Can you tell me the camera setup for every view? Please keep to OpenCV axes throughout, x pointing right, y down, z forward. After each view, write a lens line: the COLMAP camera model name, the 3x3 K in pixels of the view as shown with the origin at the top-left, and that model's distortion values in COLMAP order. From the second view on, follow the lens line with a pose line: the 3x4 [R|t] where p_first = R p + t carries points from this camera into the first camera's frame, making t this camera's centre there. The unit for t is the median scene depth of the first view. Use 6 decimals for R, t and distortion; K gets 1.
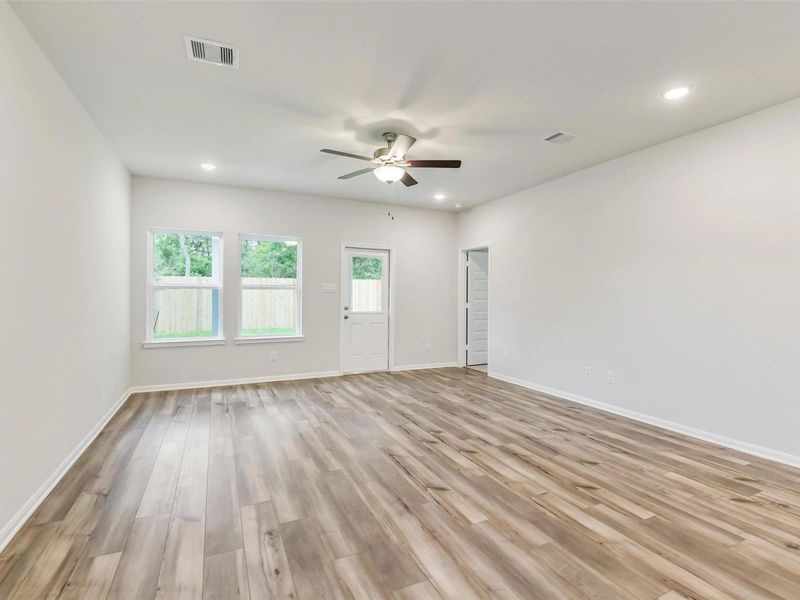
lens RADIAL K [[389.6, 0, 400.8], [0, 389.6, 295.8], [0, 0, 1]] dist [-0.004894, -0.007373]
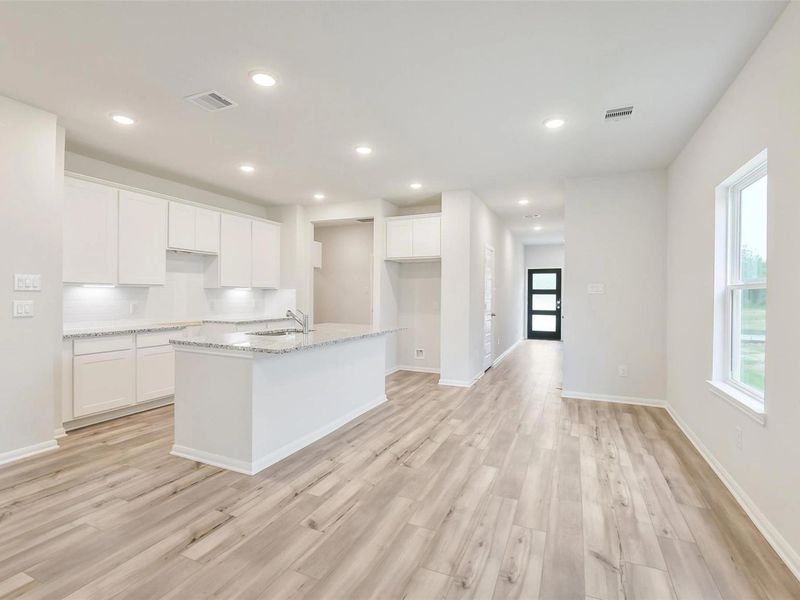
lens RADIAL K [[389.6, 0, 402.1], [0, 389.6, 292.9], [0, 0, 1]] dist [-0.004894, -0.007373]
pose [[-0.656524, -0.005549, 0.754285, -0.276943], [-0.010424, 0.999944, -0.001717, -0.009088], [-0.754233, -0.008990, -0.656545, 0.587262]]
